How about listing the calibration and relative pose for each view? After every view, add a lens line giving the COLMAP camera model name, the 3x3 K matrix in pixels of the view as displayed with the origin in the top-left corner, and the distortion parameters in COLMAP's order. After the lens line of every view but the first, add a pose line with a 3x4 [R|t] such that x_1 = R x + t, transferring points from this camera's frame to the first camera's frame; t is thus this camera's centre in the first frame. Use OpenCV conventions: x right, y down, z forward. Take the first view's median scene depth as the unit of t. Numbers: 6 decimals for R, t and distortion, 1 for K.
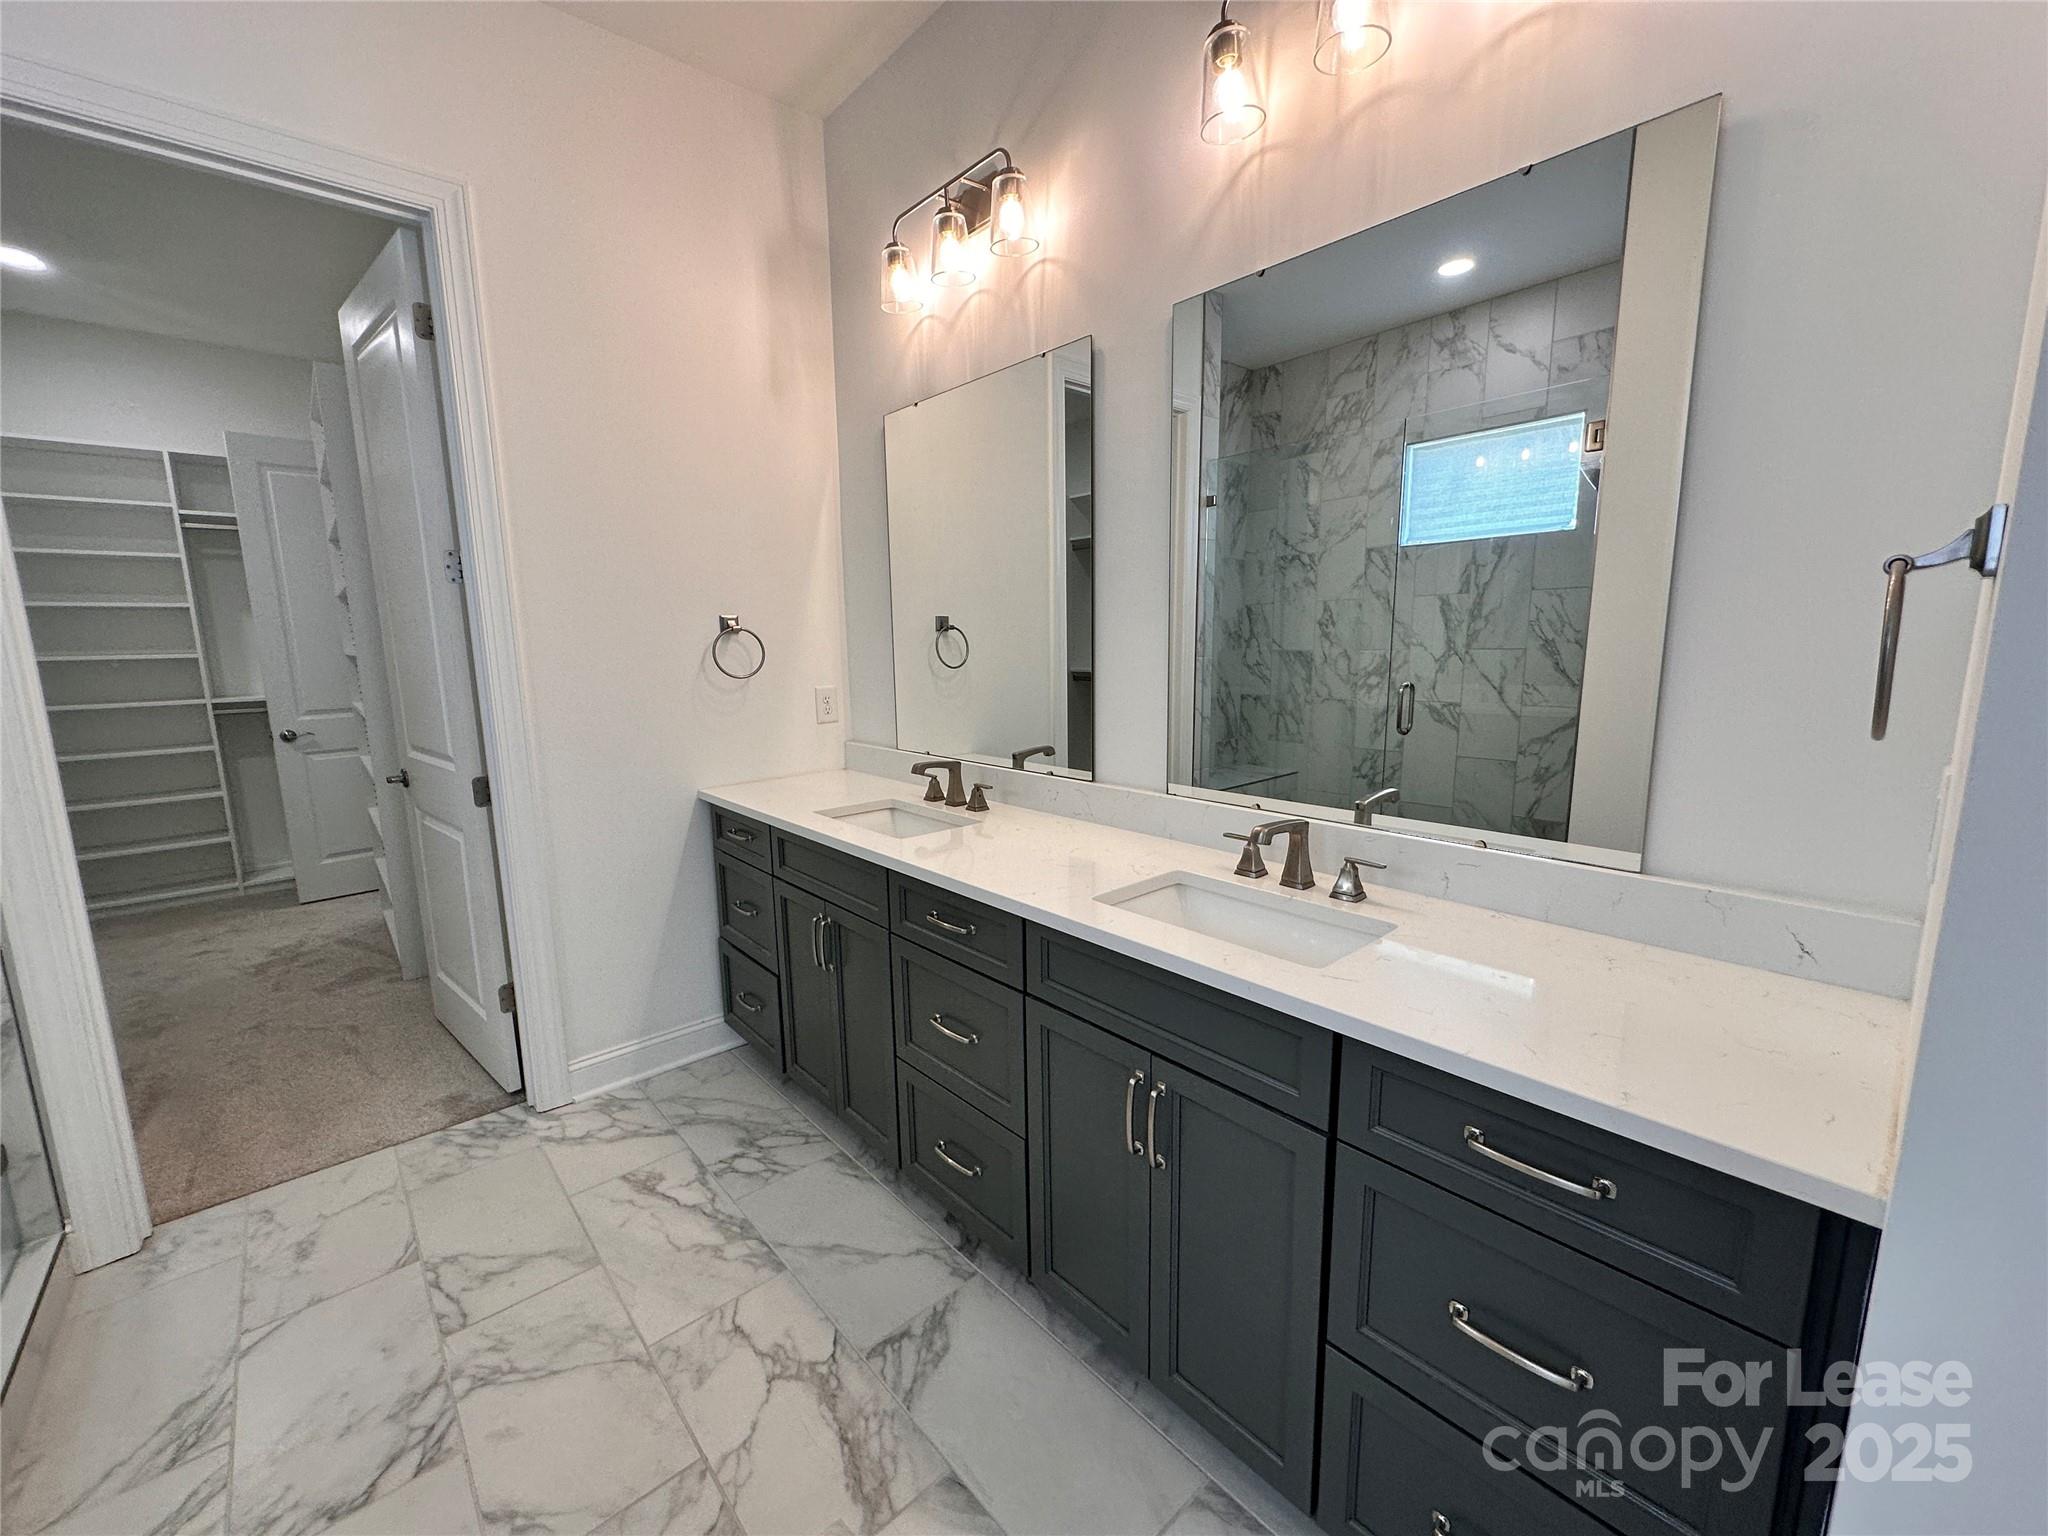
lens RADIAL K [[819.3, 0, 1016.6], [0, 819.3, 770.8], [0, 0, 1]] dist [-0.003876, 0.000404]
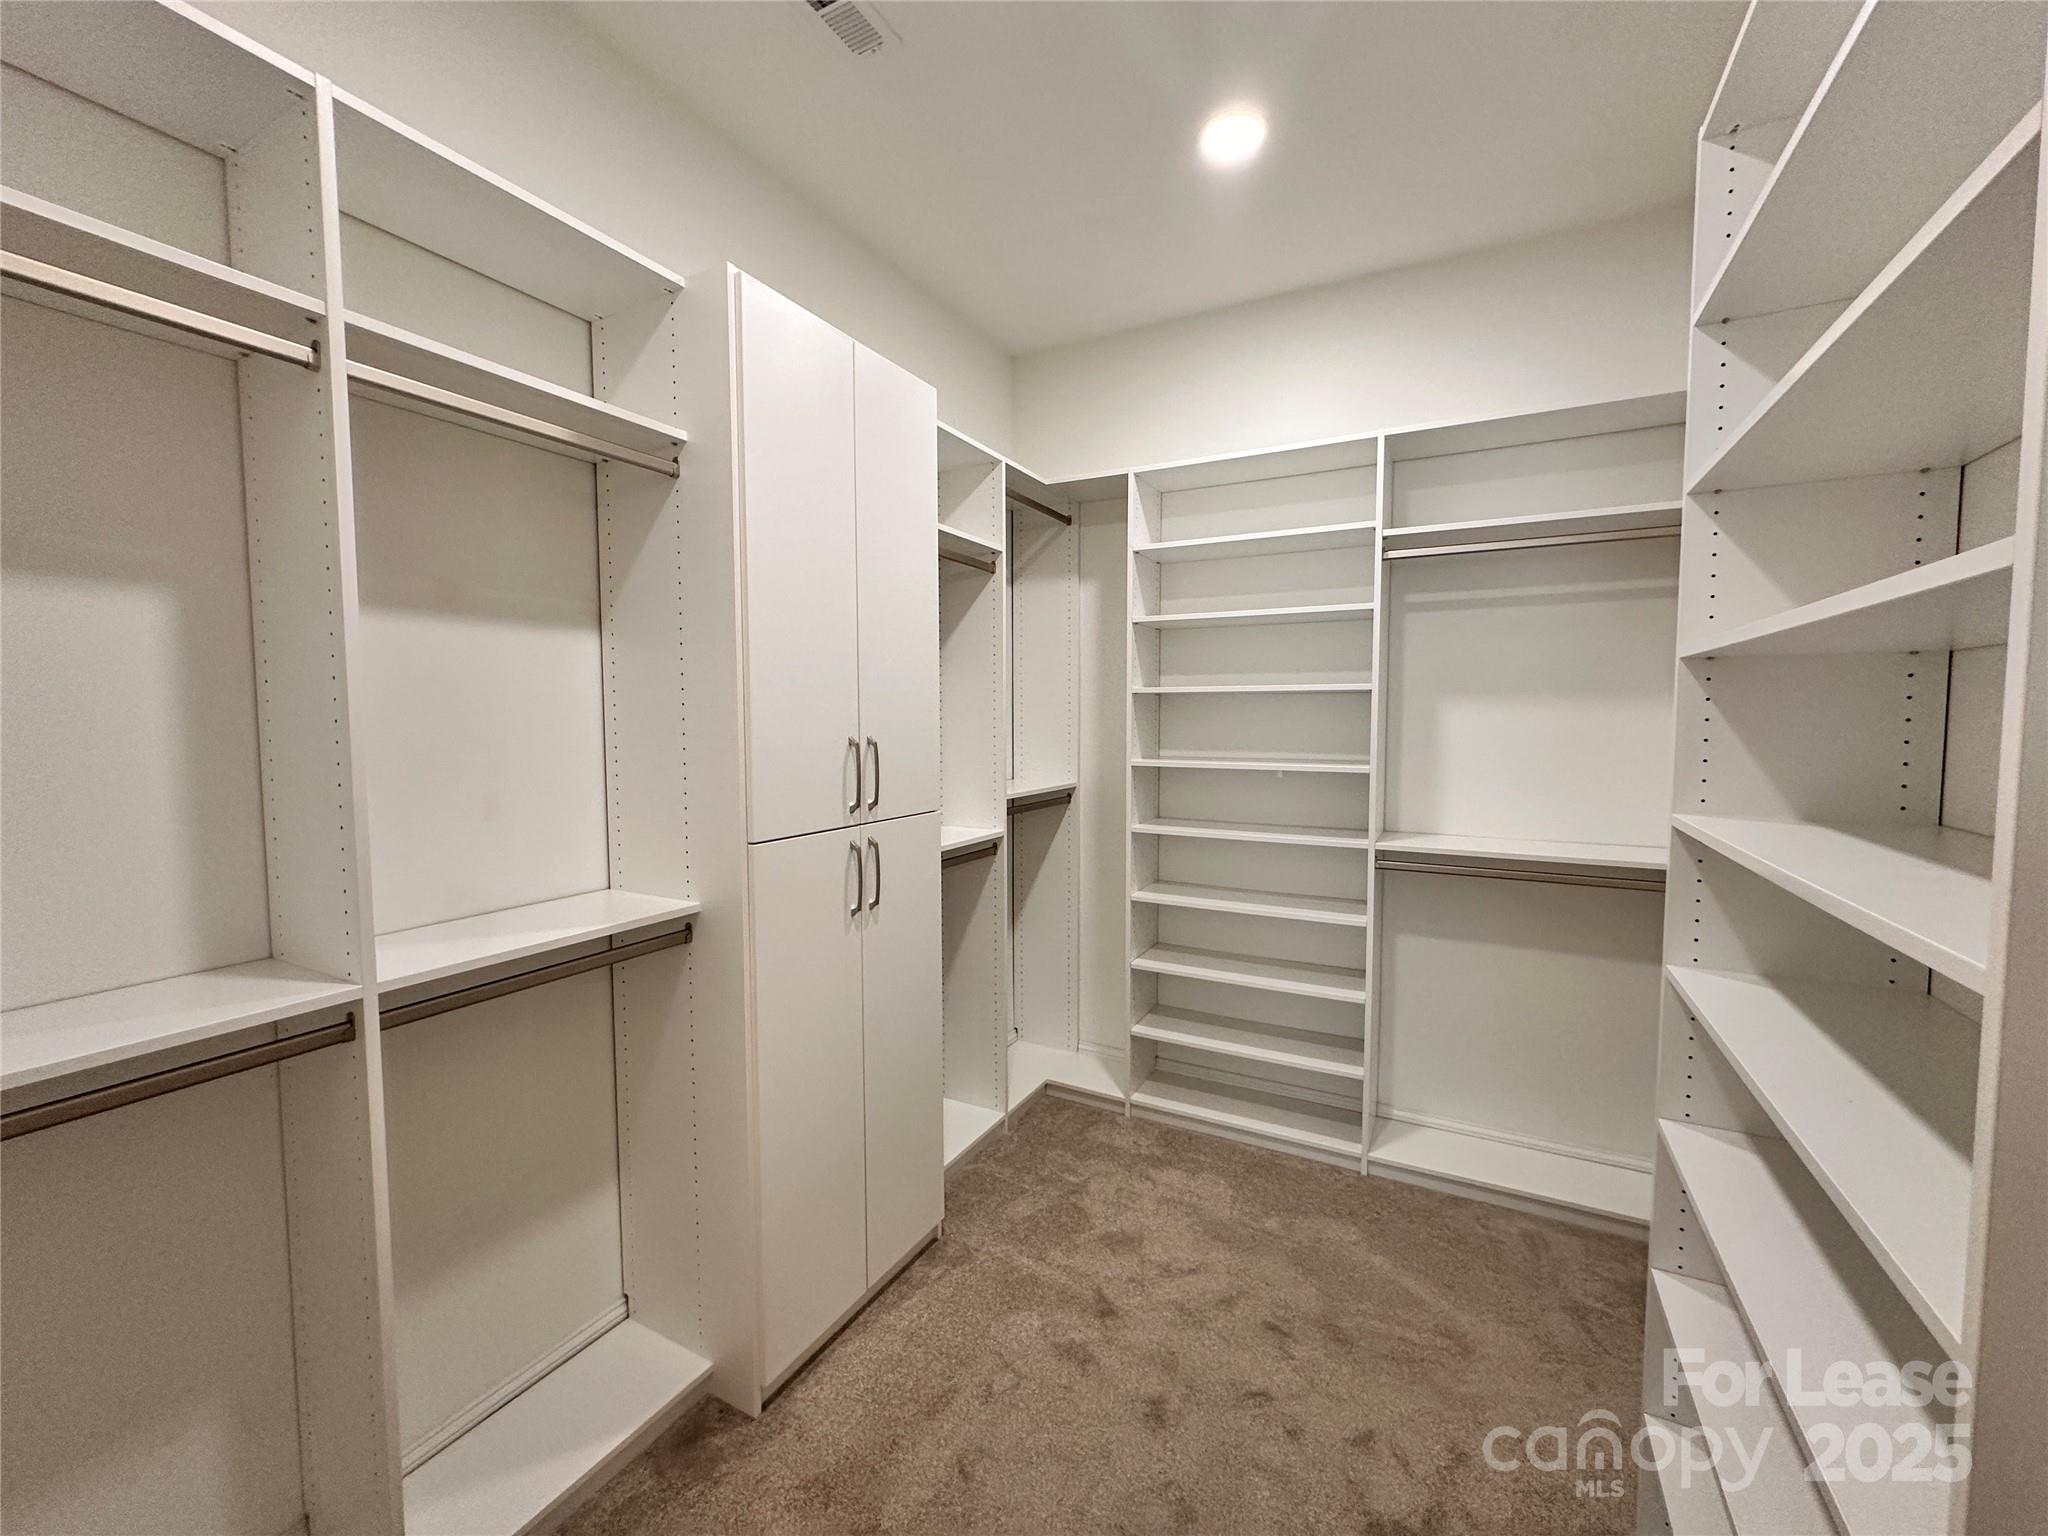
lens RADIAL K [[819.3, 0, 1017.8], [0, 819.3, 766.0], [0, 0, 1]] dist [-0.003876, 0.000404]
pose [[0.343257, 0.072881, -0.936410, -0.539642], [-0.155791, 0.987593, 0.019757, -0.117471], [0.926231, 0.139102, 0.350352, 0.560576]]
